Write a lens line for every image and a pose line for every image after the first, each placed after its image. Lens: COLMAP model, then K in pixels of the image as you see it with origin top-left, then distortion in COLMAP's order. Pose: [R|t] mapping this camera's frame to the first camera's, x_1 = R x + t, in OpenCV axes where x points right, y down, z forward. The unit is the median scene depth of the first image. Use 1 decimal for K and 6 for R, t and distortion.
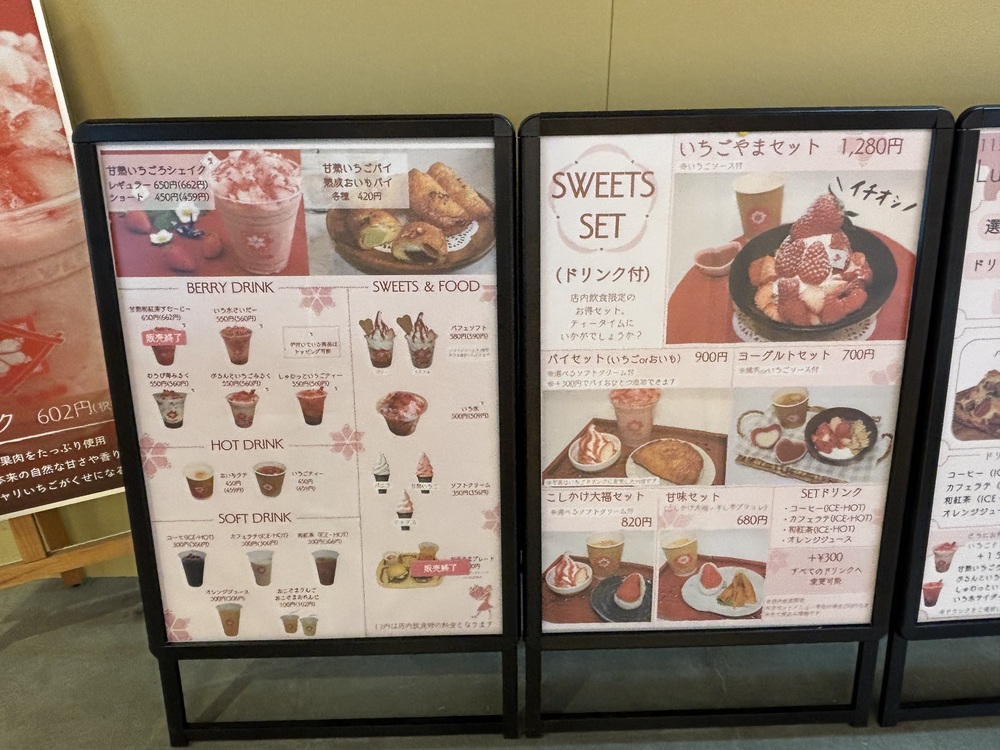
lens RADIAL K [[695.4, 0, 499.7], [0, 695.4, 375.1], [0, 0, 1]] dist [-0.007714, -0.004540]
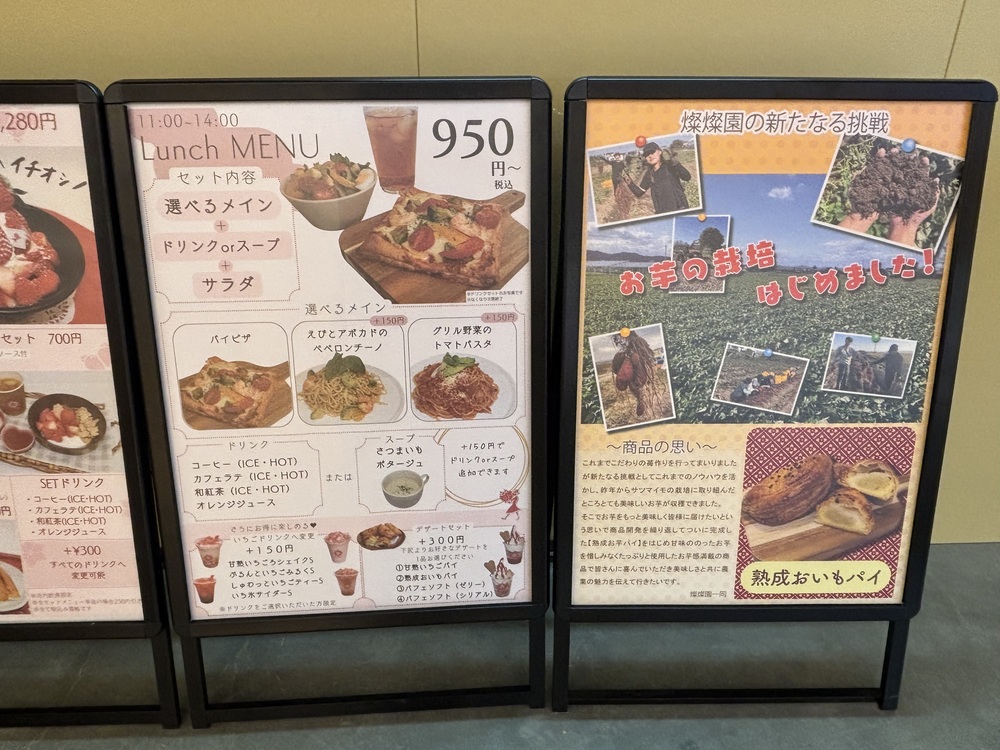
lens RADIAL K [[695.4, 0, 510.4], [0, 695.4, 328.6], [0, 0, 1]] dist [-0.007714, -0.004540]
pose [[0.999611, 0.011115, 0.025580, 1.058883], [-0.010730, 0.999828, -0.015134, -0.034145], [-0.025744, 0.014854, 0.999558, 0.033378]]
